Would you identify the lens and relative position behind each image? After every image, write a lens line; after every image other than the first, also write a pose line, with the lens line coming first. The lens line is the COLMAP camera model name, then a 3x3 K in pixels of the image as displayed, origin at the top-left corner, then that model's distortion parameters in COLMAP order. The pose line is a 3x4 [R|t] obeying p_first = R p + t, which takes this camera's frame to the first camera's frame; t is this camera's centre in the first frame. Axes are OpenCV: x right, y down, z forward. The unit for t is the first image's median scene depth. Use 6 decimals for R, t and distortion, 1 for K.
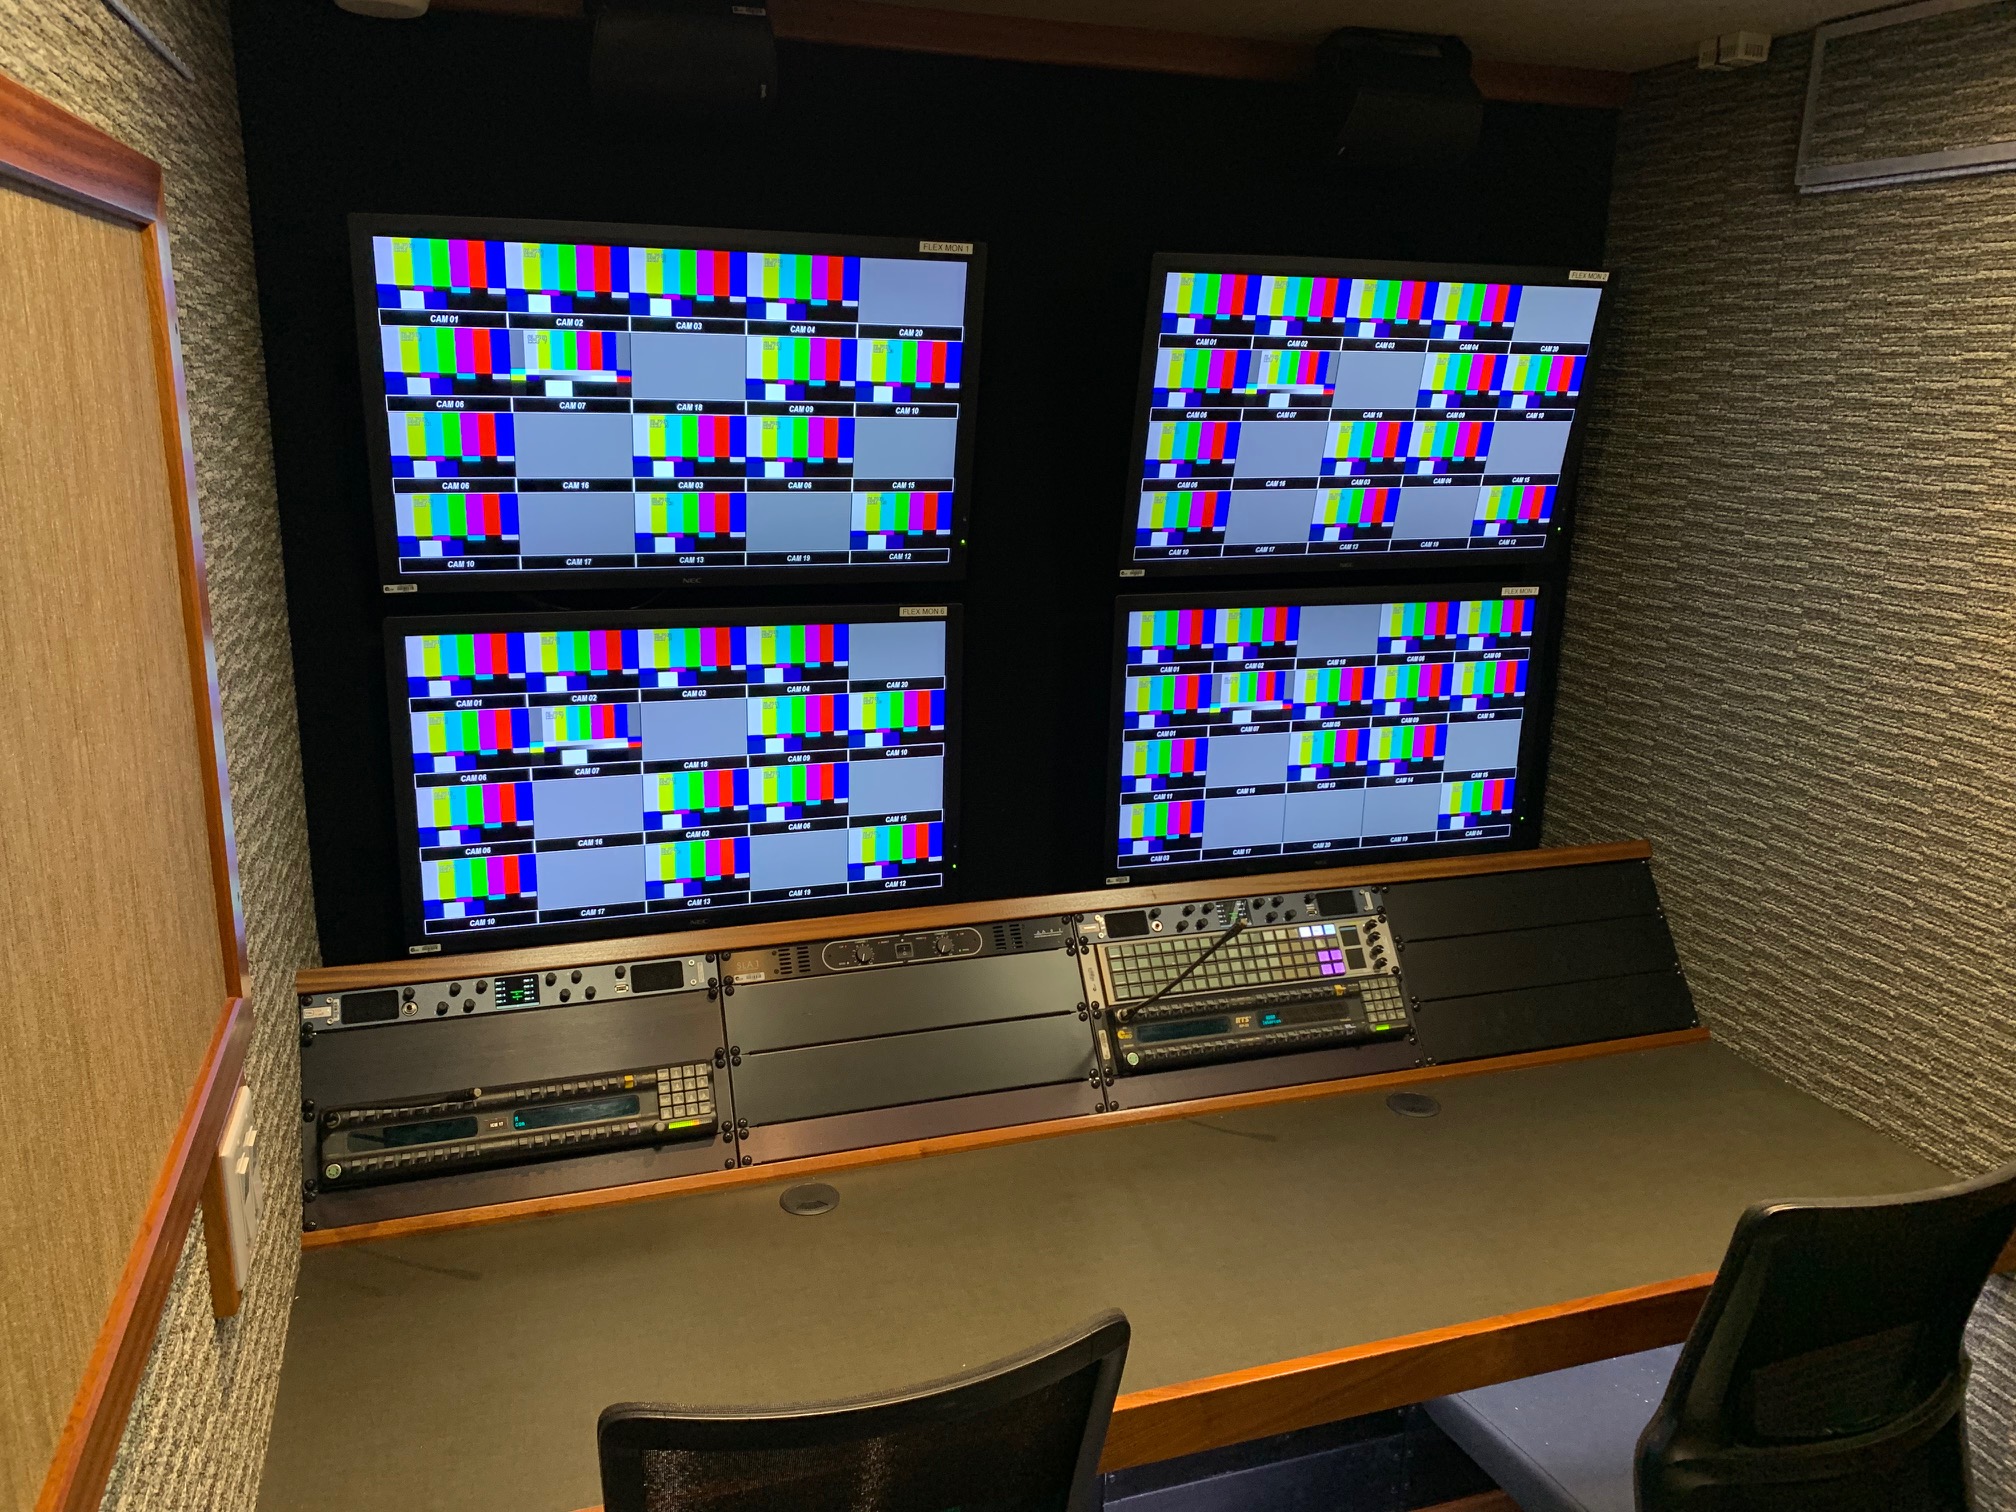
lens RADIAL K [[1484.2, 0, 1062.7], [0, 1484.2, 771.4], [0, 0, 1]] dist [0.093870, -0.181188]
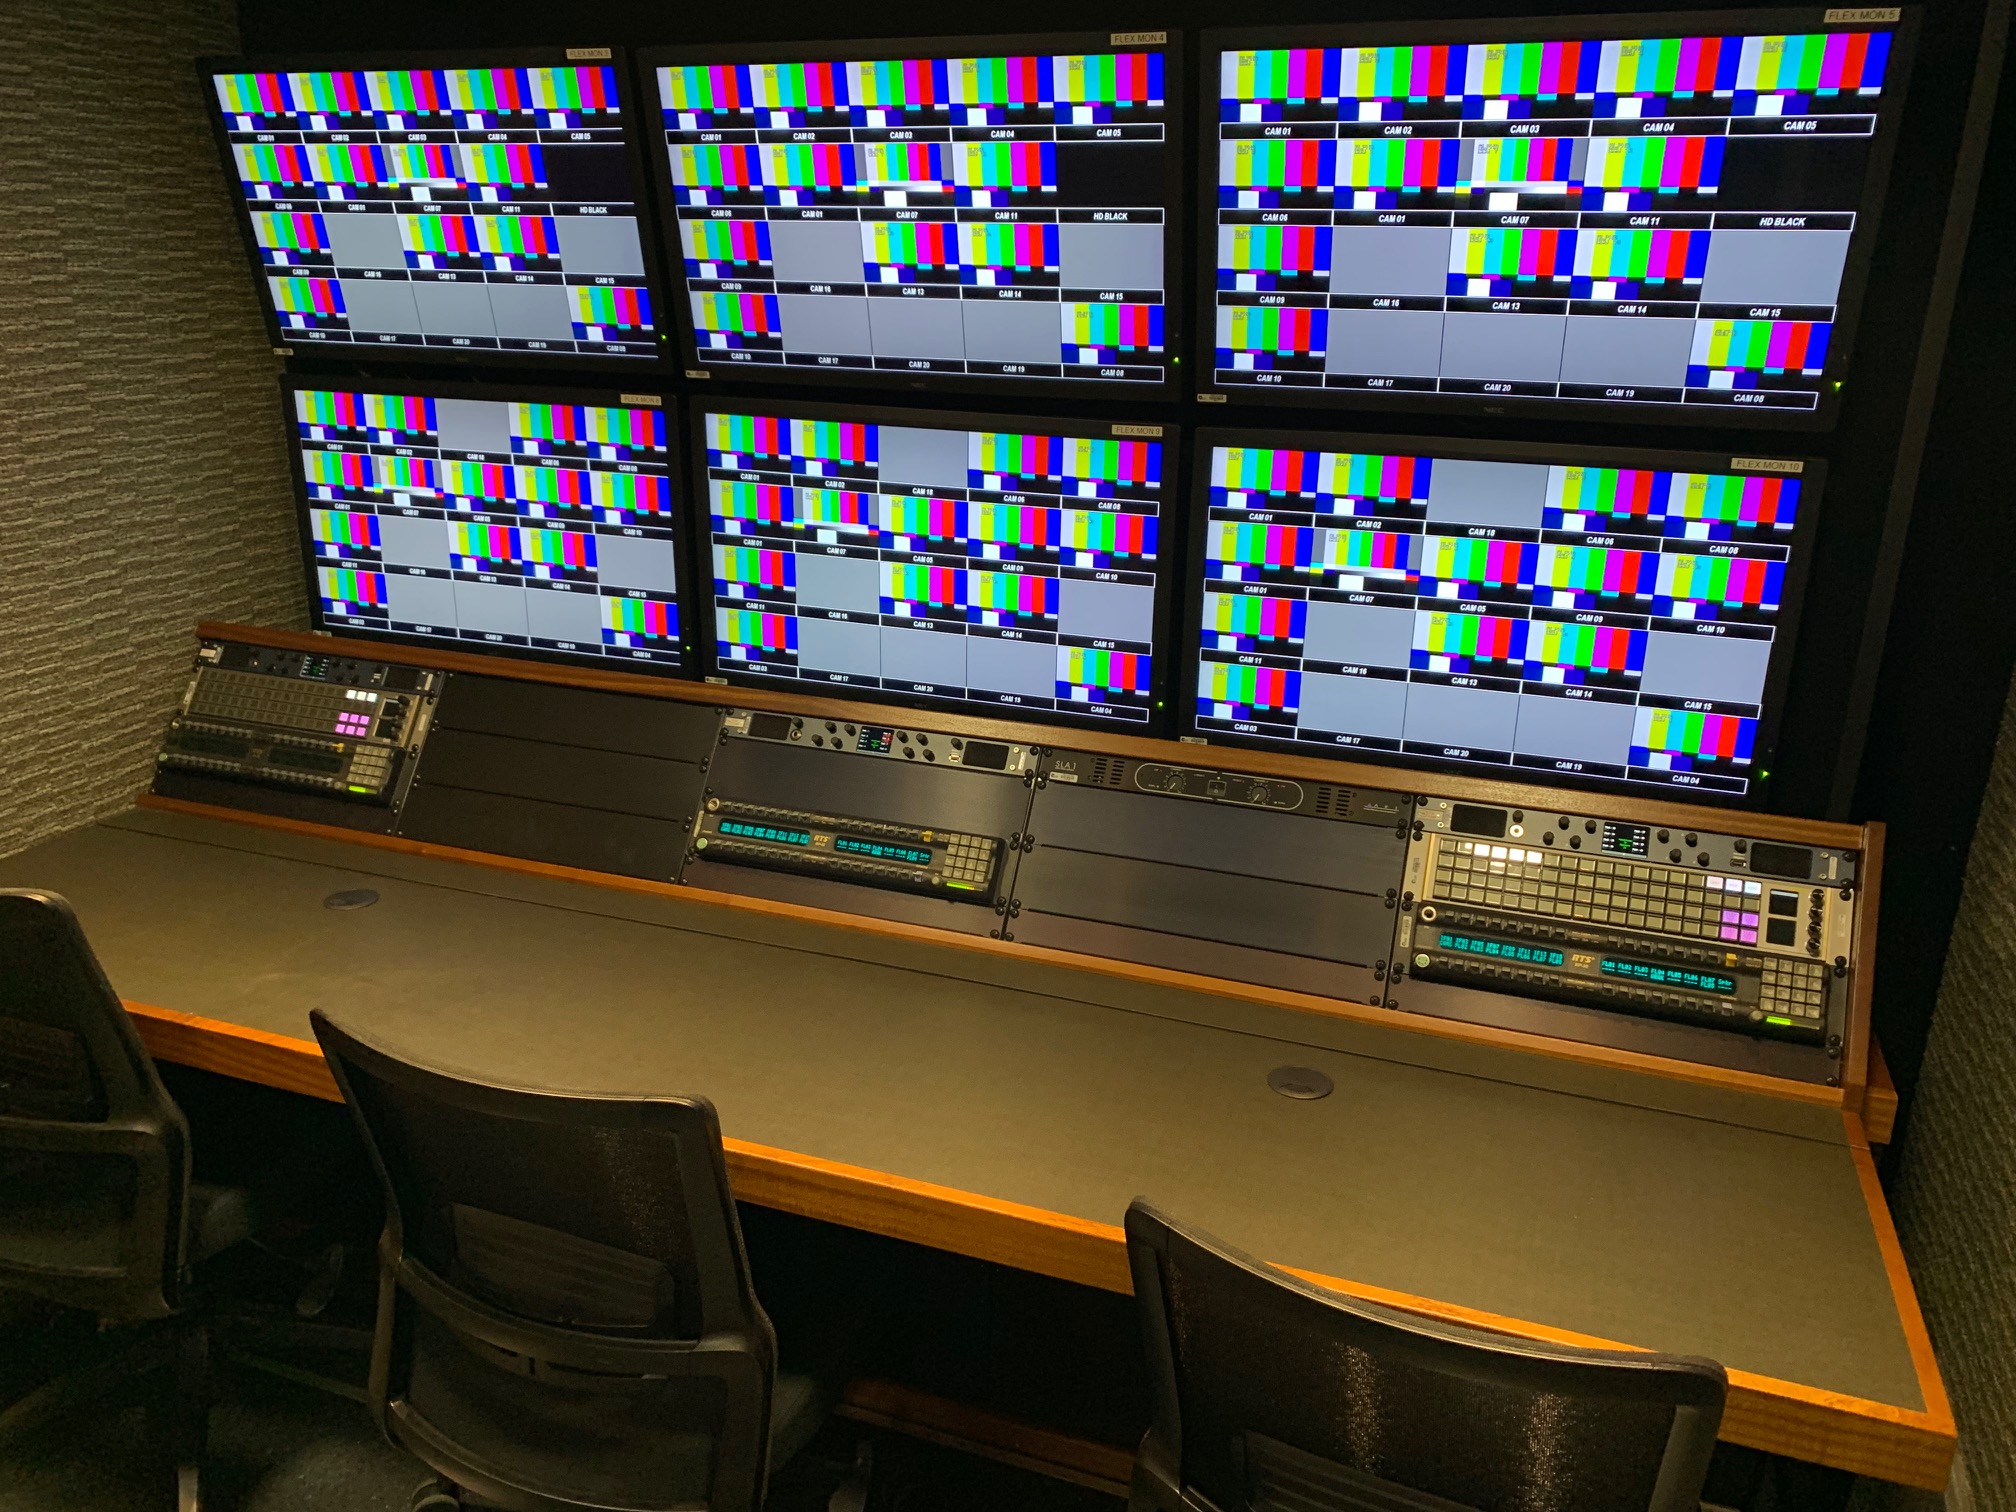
lens RADIAL K [[1541.0, 0, 1008.0], [0, 1541.0, 756.0], [0, 0, 1]] dist [0.035873, -0.038469]
pose [[0.776712, 0.204873, -0.595606, 0.501895], [-0.148848, 0.978541, 0.142484, -0.034480], [0.612016, -0.022015, 0.790539, 0.165336]]
